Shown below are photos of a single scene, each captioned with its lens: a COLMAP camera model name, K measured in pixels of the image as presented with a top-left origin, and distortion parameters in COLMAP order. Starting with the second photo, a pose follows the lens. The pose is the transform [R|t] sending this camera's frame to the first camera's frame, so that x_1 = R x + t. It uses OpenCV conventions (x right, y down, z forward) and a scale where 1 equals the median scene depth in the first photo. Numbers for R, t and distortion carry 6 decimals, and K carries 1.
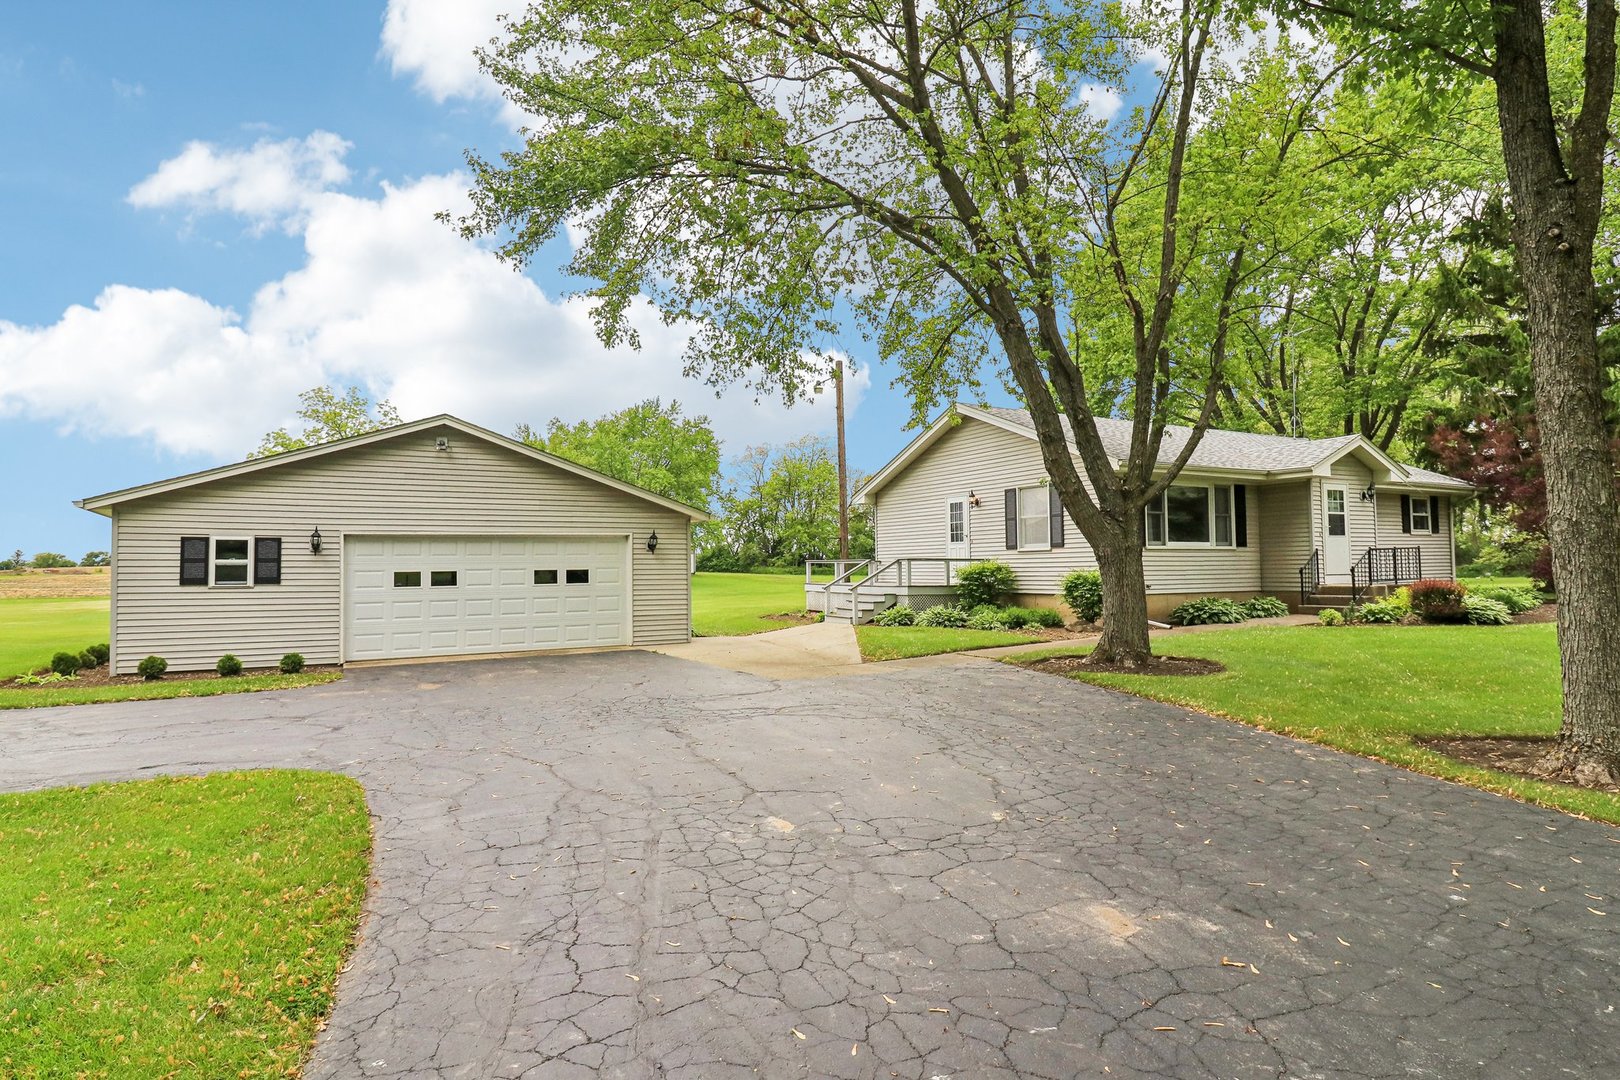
lens RADIAL K [[891.2, 0, 806.3], [0, 891.2, 543.0], [0, 0, 1]] dist [0.002732, 0.000402]
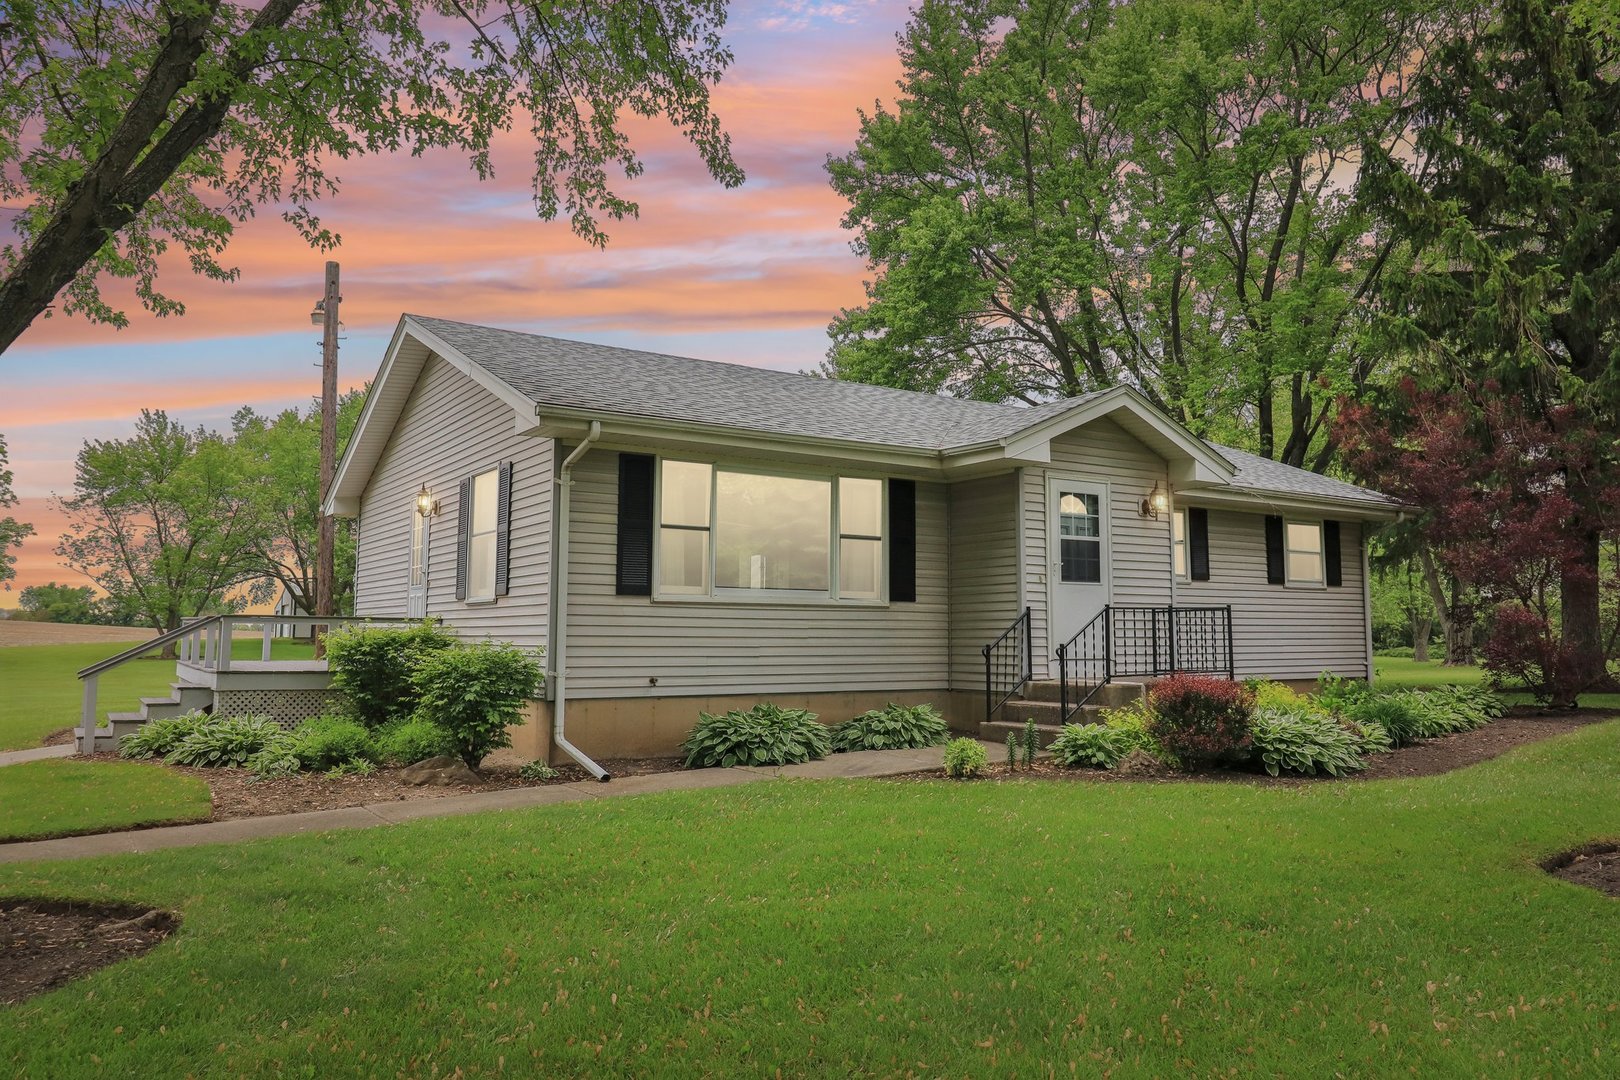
lens RADIAL K [[1160.3, 0, 808.0], [0, 1160.3, 532.4], [0, 0, 1]] dist [0.036636, -0.000683]
pose [[0.997849, 0.019724, 0.062512, 0.419971], [-0.016031, 0.998127, -0.059037, 0.005255], [-0.063560, 0.057908, 0.996297, 0.368079]]
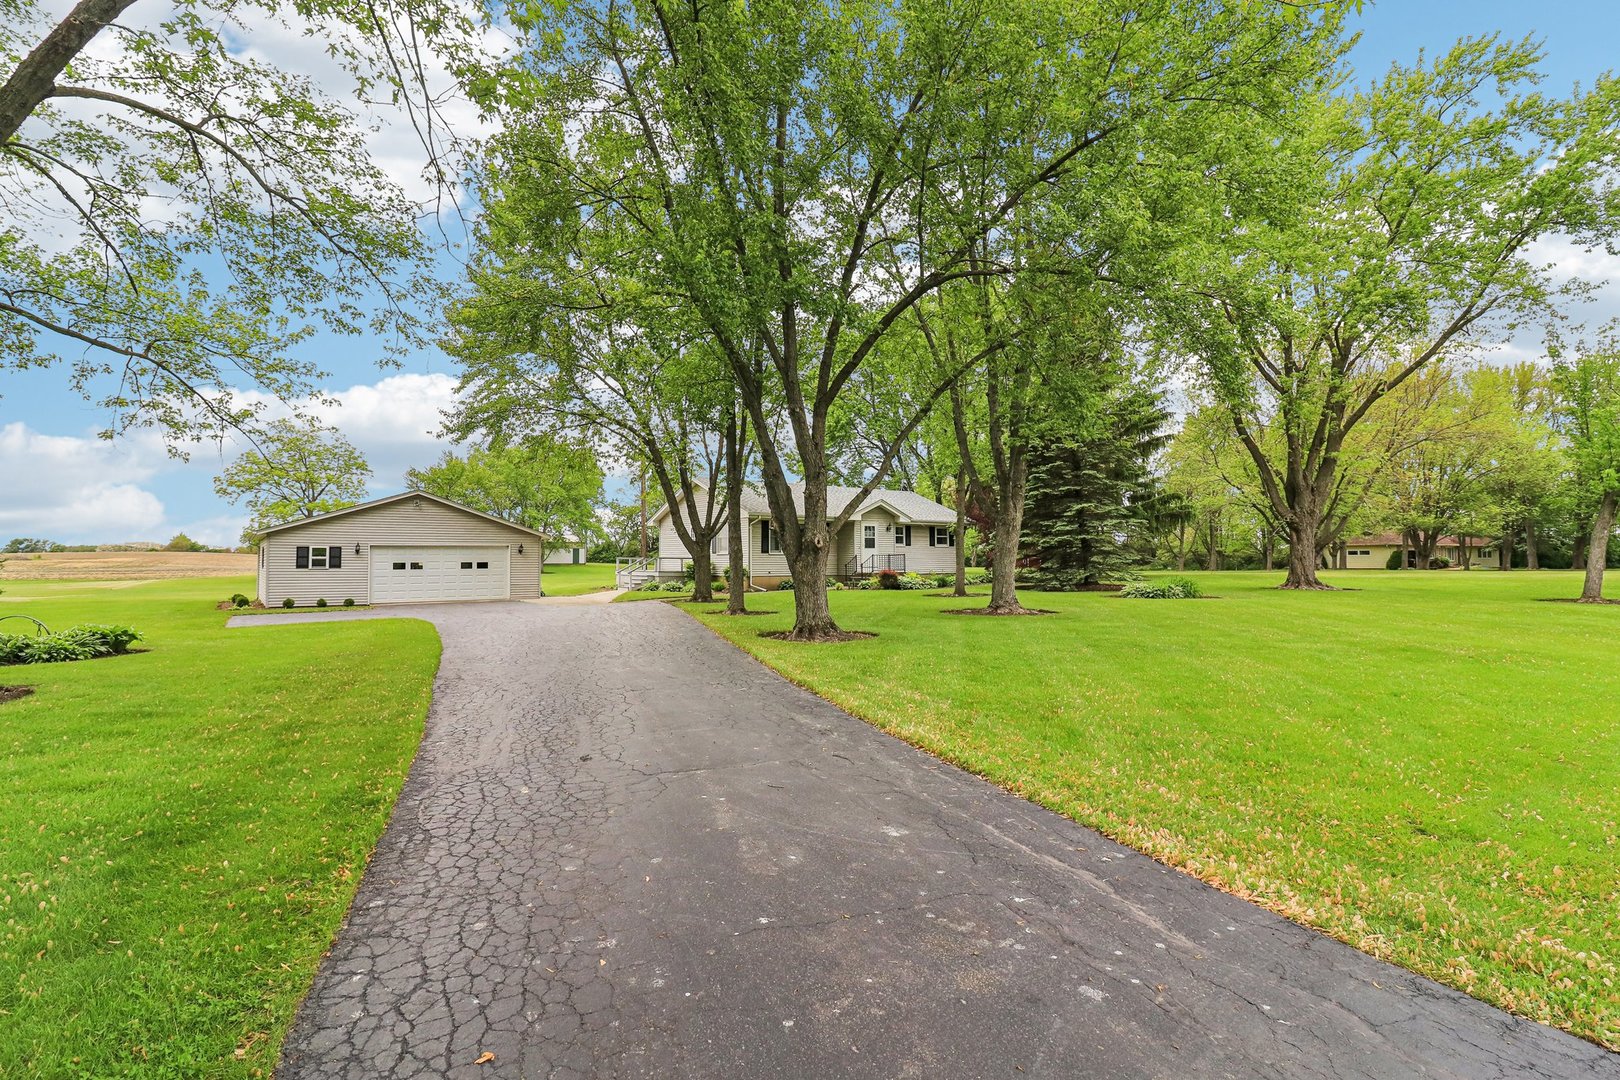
lens RADIAL K [[775.8, 0, 812.2], [0, 775.8, 534.9], [0, 0, 1]] dist [-0.001584, -0.000080]
pose [[0.990294, 0.012793, 0.138399, 0.226555], [-0.012210, 0.999913, -0.005061, -0.030067], [-0.138451, 0.003322, 0.990364, -0.801399]]
